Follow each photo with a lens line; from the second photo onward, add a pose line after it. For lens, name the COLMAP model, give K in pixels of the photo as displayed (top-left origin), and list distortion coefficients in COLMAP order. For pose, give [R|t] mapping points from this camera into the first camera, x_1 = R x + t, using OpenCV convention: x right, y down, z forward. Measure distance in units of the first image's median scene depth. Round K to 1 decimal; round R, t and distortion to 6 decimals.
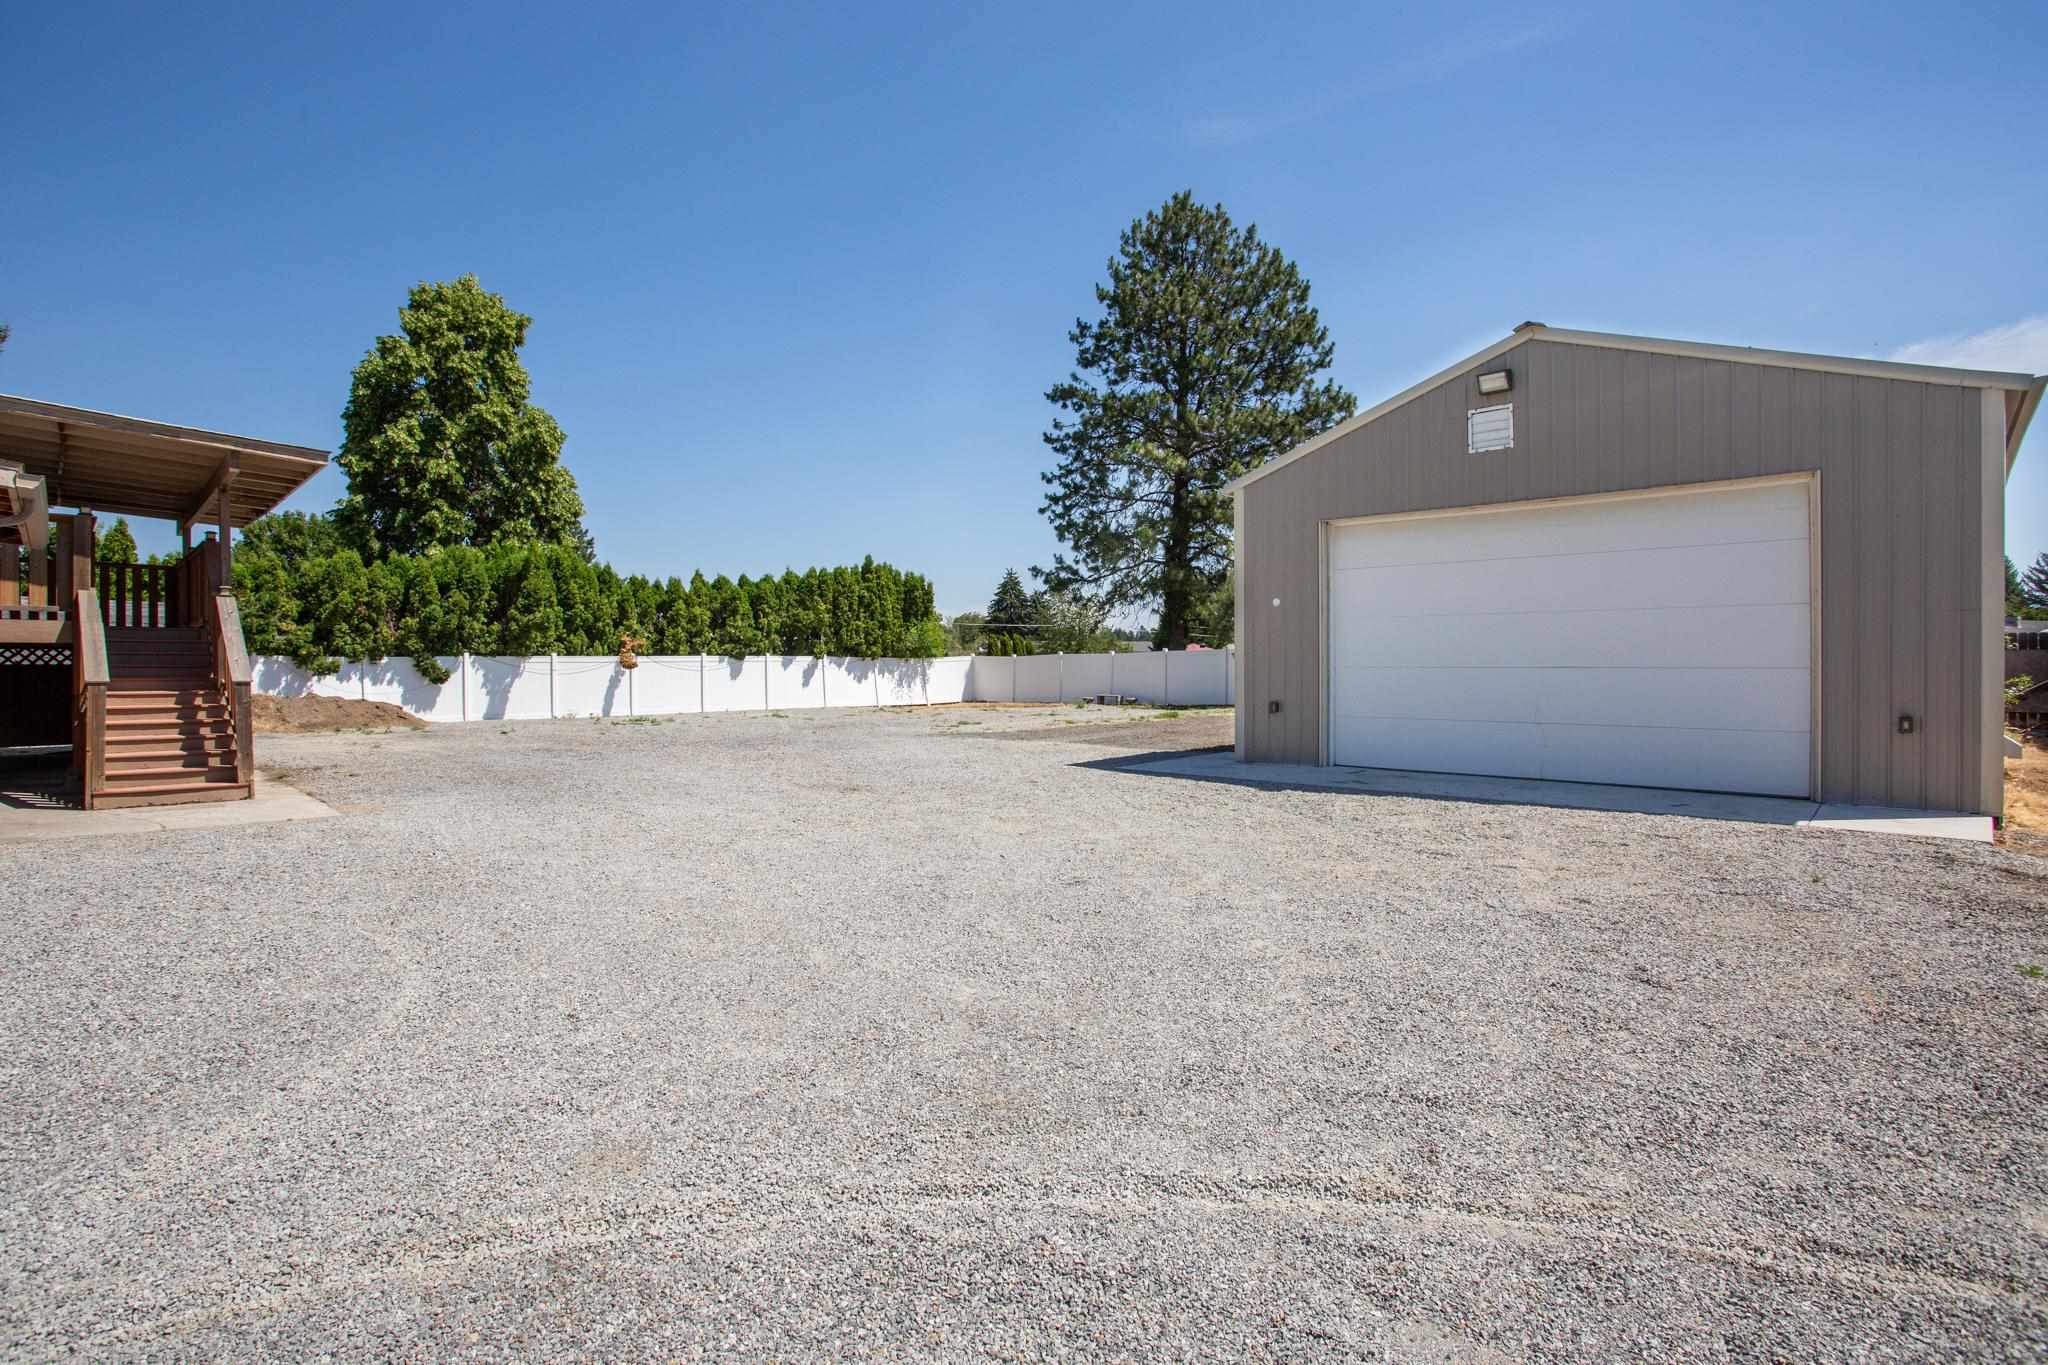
lens RADIAL K [[978.4, 0, 1024.0], [0, 978.4, 682.5], [0, 0, 1]] dist [-0.000026, 0.000086]
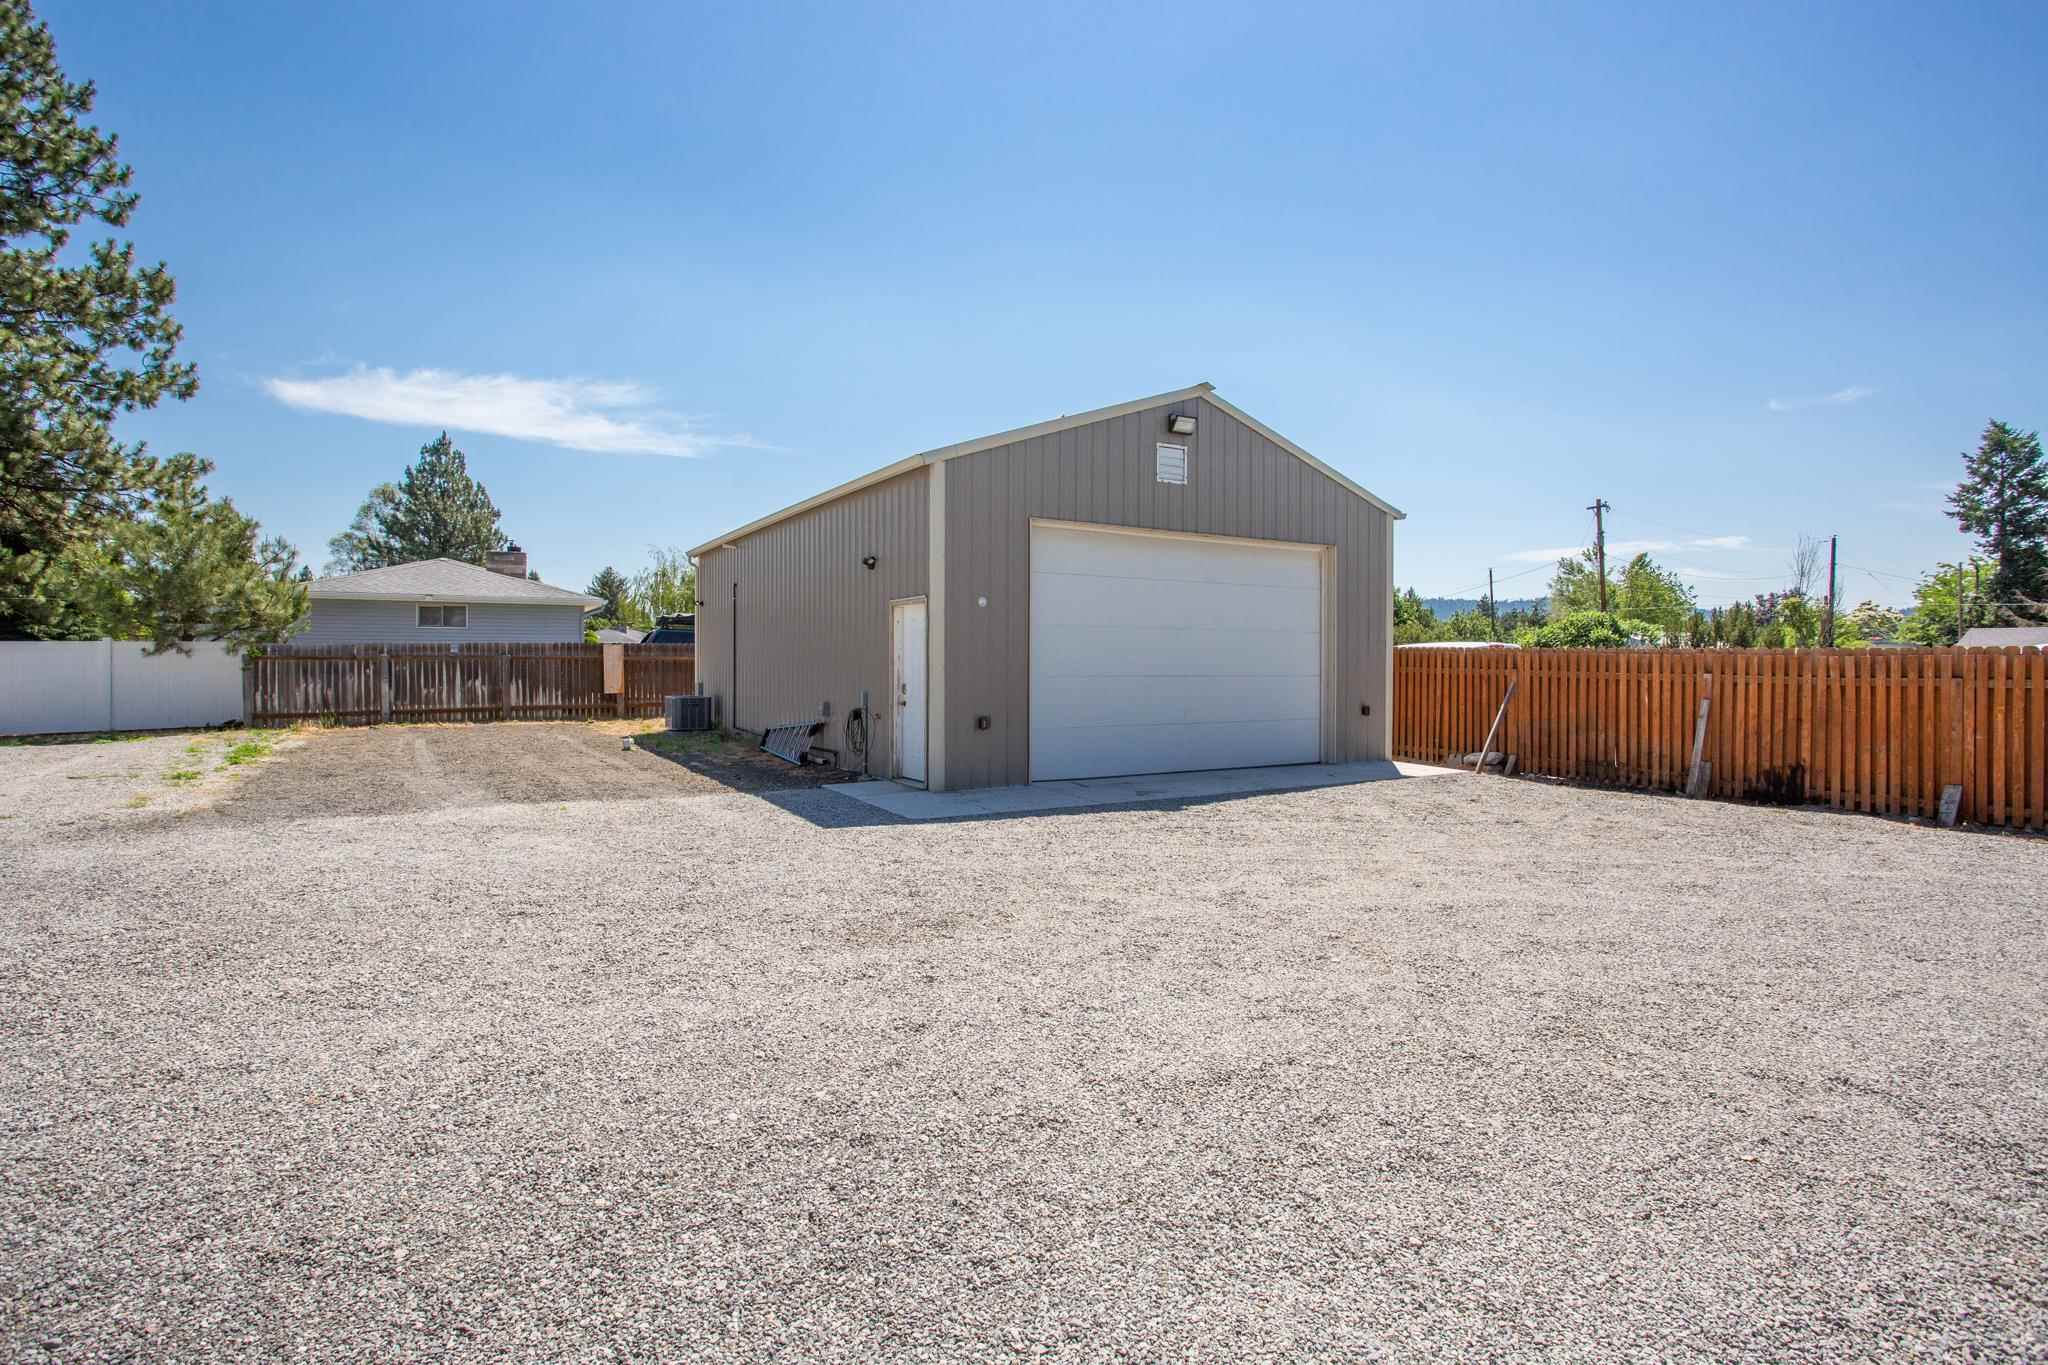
lens RADIAL K [[978.4, 0, 1024.0], [0, 978.4, 682.5], [0, 0, 1]] dist [-0.000026, 0.000086]
pose [[0.314046, -0.018143, 0.949234, -0.643765], [0.010382, 0.999823, 0.015675, -0.027632], [-0.949351, 0.004932, 0.314179, 0.804302]]
